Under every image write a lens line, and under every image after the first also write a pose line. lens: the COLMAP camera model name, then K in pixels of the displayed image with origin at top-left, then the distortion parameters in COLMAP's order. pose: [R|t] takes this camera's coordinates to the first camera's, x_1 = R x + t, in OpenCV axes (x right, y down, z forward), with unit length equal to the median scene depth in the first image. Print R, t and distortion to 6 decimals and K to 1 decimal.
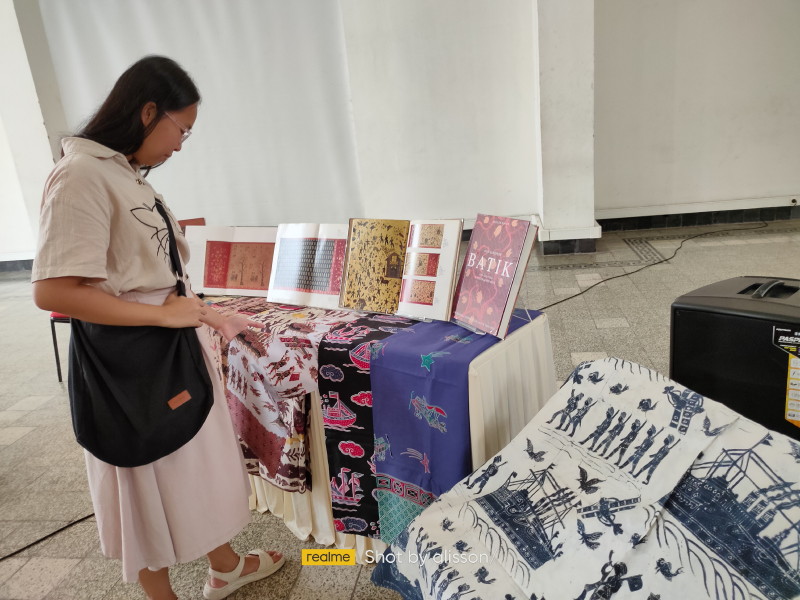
lens RADIAL K [[615.1, 0, 402.7], [0, 615.1, 301.9], [0, 0, 1]] dist [0.041269, -0.019466]
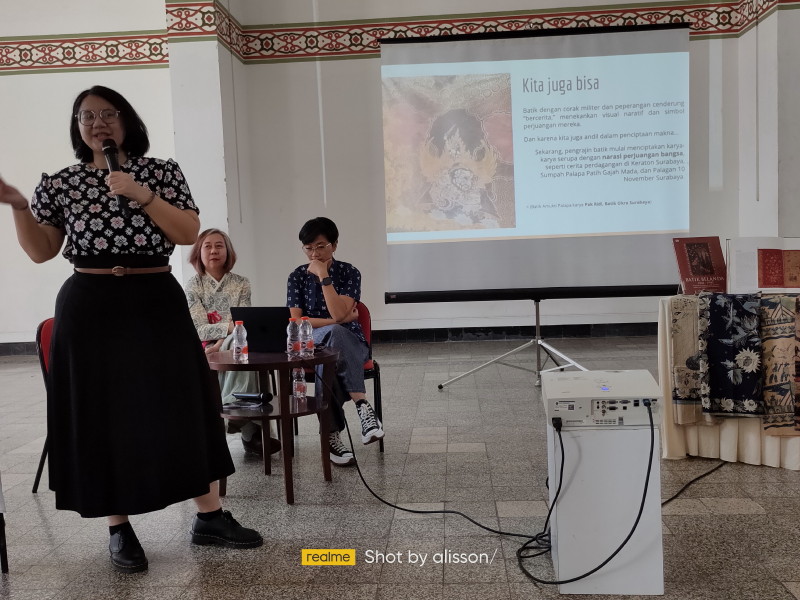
lens RADIAL K [[821.3, 0, 398.7], [0, 821.3, 302.3], [0, 0, 1]] dist [0.049943, -0.035529]
pose [[0.993348, 0.053151, 0.102151, -1.584380], [-0.030486, 0.976834, -0.211815, 0.483337], [-0.111043, 0.207291, 0.971957, -0.565198]]
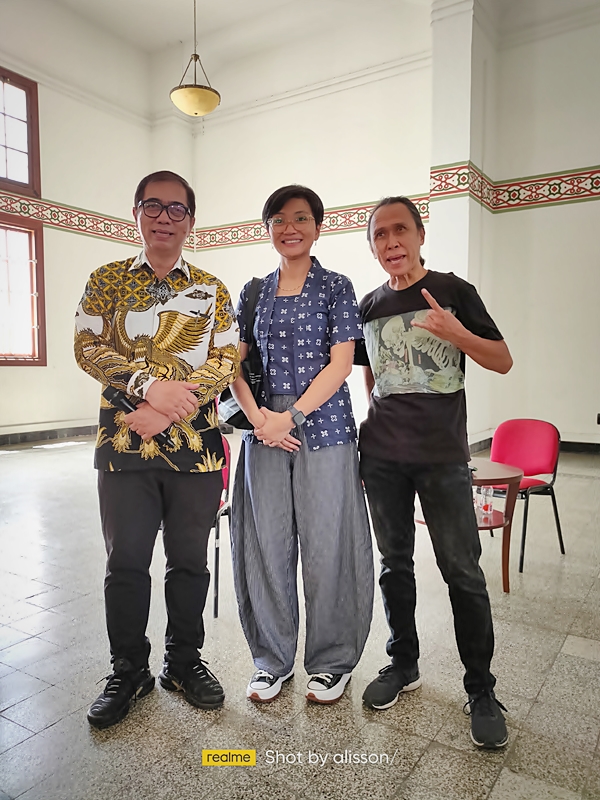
lens RADIAL K [[615.1, 0, 300.0], [0, 615.1, 400.0], [0, 0, 1]] dist [0.041269, -0.019466]
pose [[0.913258, 0.120900, -0.389027, -1.445533], [-0.193565, 0.969045, -0.153248, 0.353612], [0.358457, 0.215257, 0.908390, -0.271636]]
